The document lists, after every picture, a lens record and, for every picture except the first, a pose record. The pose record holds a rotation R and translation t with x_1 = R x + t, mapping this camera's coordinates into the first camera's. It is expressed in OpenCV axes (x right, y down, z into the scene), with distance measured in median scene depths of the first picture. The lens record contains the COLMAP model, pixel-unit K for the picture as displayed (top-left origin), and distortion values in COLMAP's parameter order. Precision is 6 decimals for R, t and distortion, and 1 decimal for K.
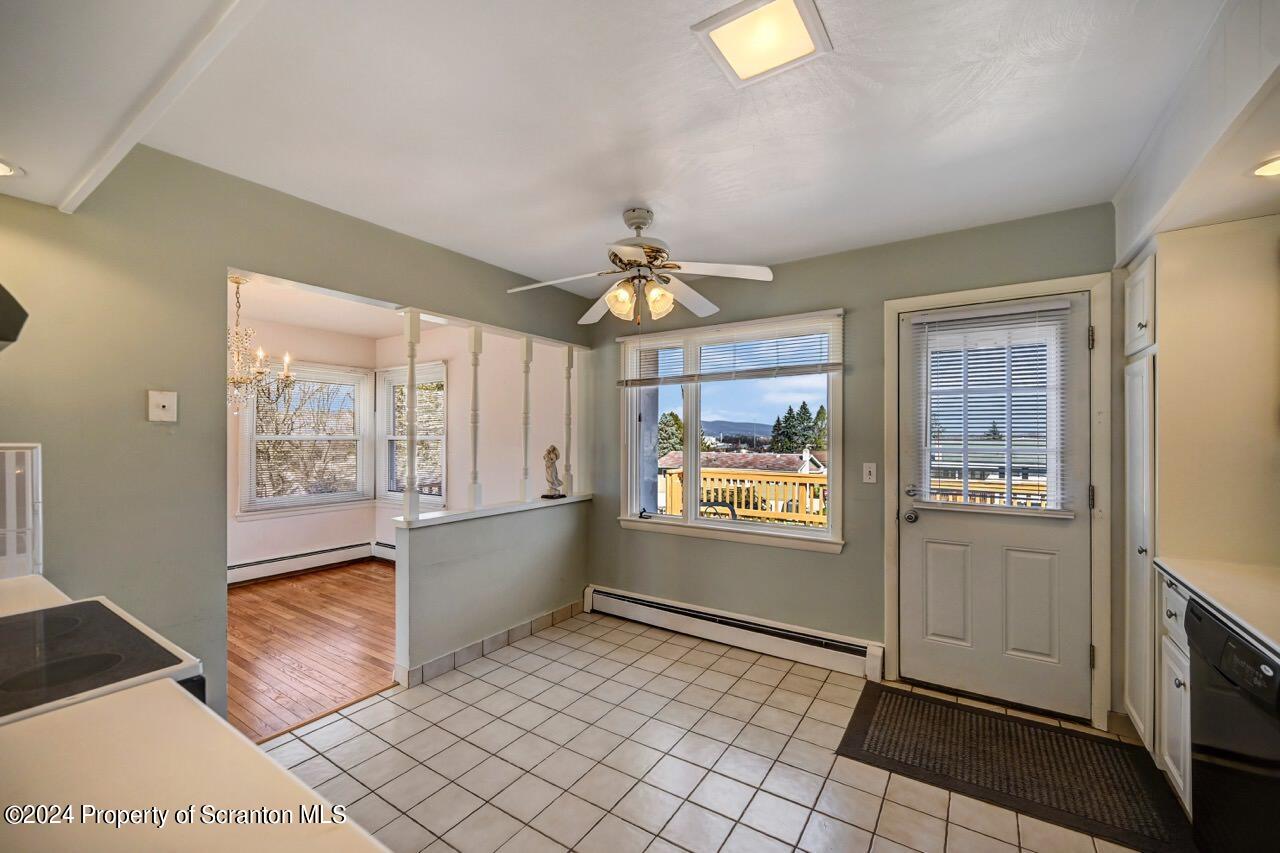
lens RADIAL K [[510.2, 0, 636.8], [0, 510.2, 434.5], [0, 0, 1]] dist [-0.000404, -0.000118]
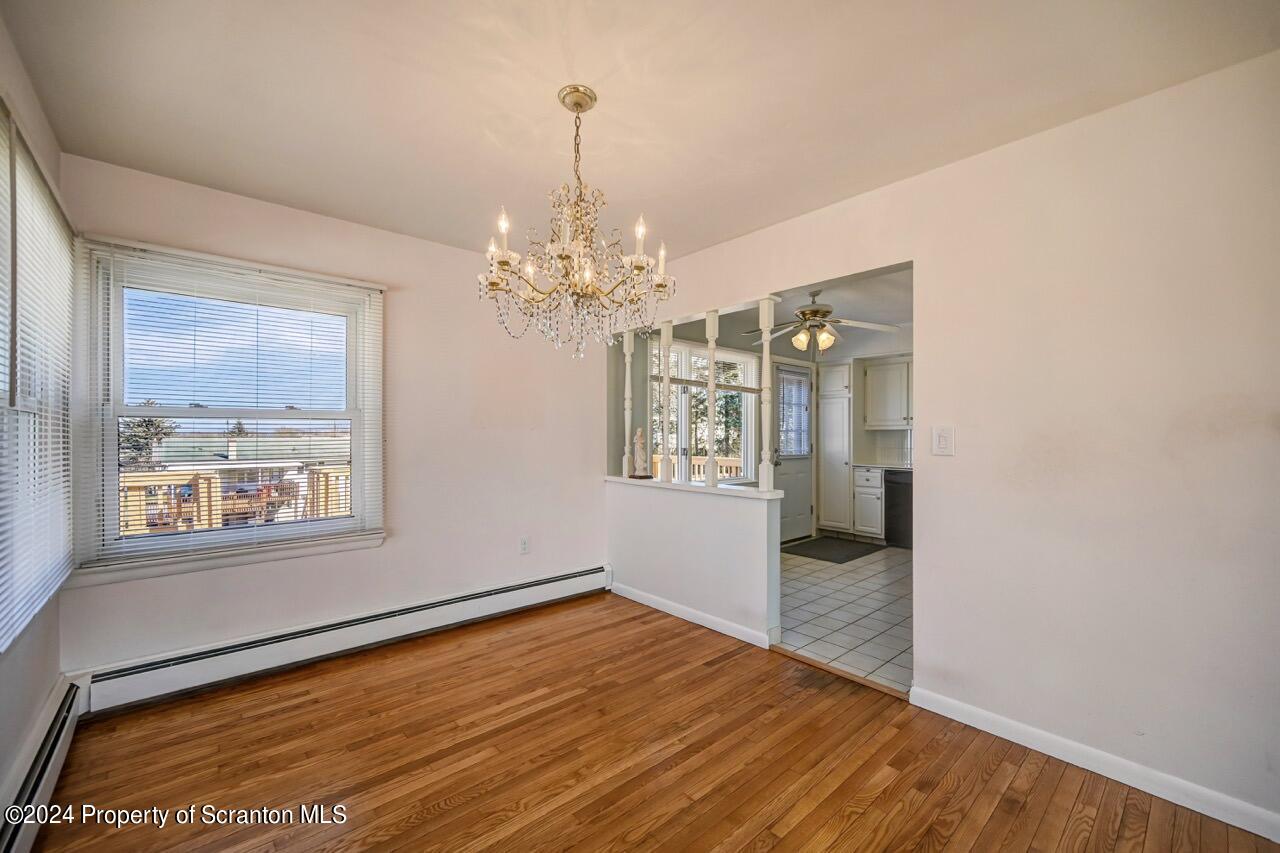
lens RADIAL K [[510.2, 0, 636.8], [0, 510.2, 434.5], [0, 0, 1]] dist [-0.000404, -0.000118]
pose [[0.269965, -0.001158, 0.962869, -1.099966], [-0.003788, 0.999990, 0.002265, 0.030393], [-0.962863, -0.004259, 0.269958, 0.690166]]
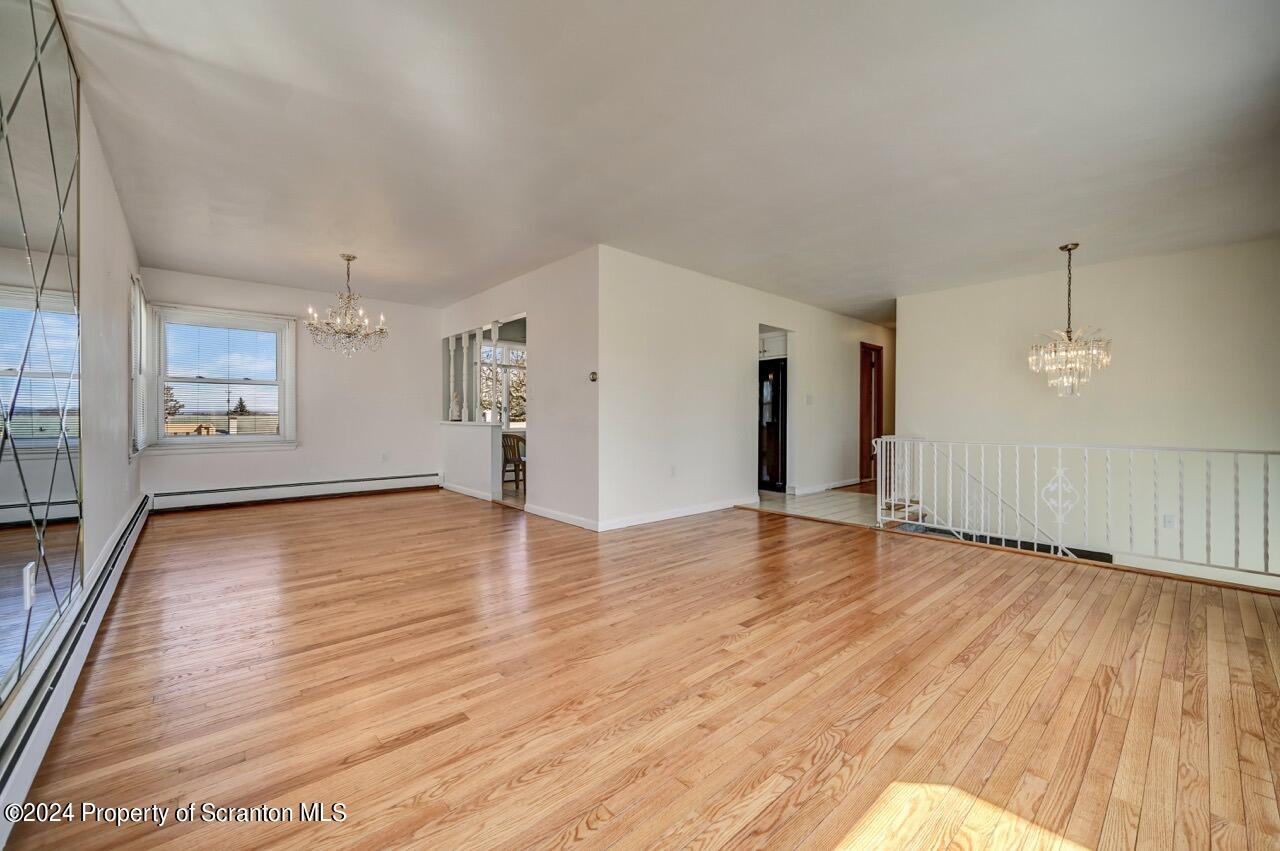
lens RADIAL K [[508.4, 0, 648.5], [0, 508.4, 431.8], [0, 0, 1]] dist [0.000892, 0.000331]
pose [[0.241597, -0.026142, 0.970024, -1.659231], [-0.006024, 0.999577, 0.028439, 0.099051], [-0.970358, -0.012715, 0.241337, -0.096746]]
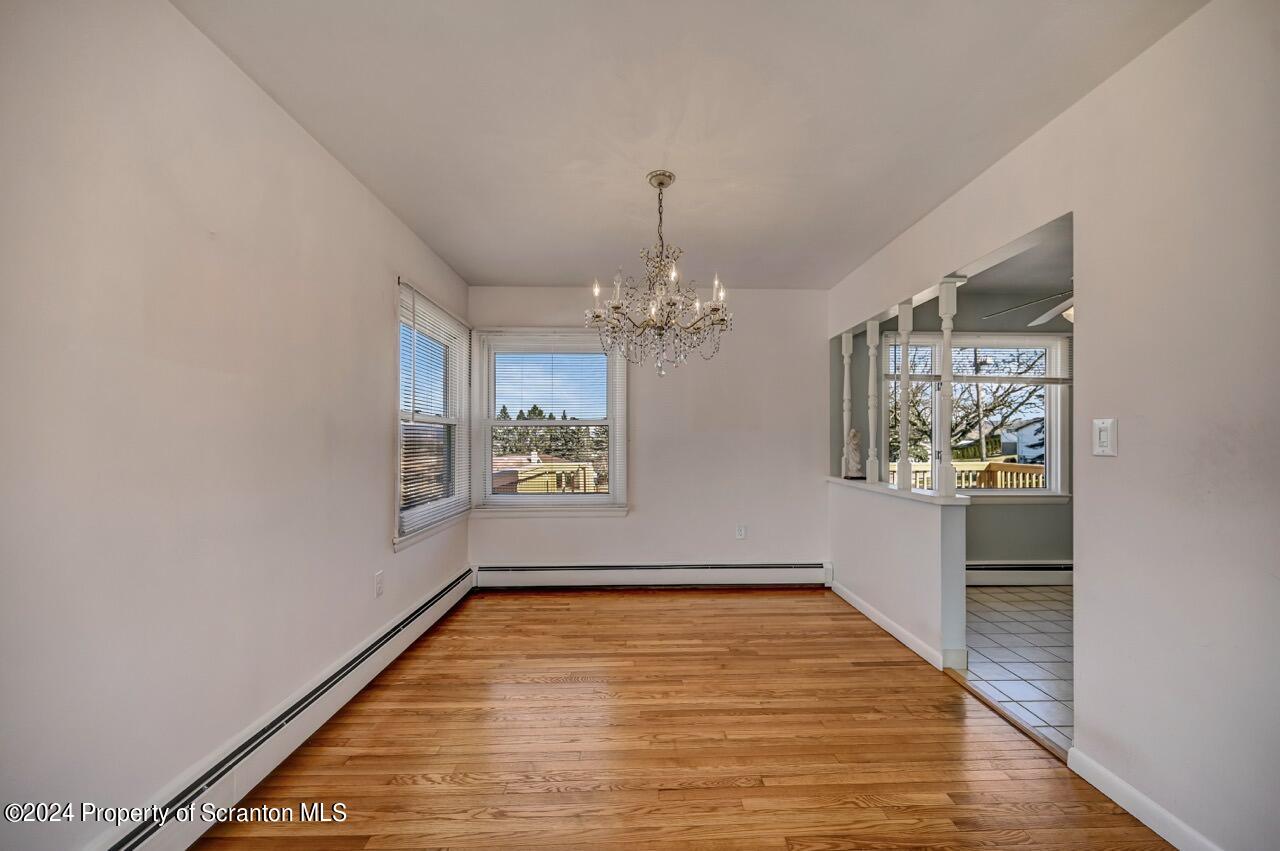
lens RADIAL K [[502.4, 0, 650.5], [0, 502.4, 434.2], [0, 0, 1]] dist [-0.002169, -0.000252]
pose [[0.815158, 0.006462, 0.579202, -1.028412], [-0.001204, 0.999955, -0.009462, 0.039960], [-0.579237, 0.007016, 0.815129, 0.387879]]
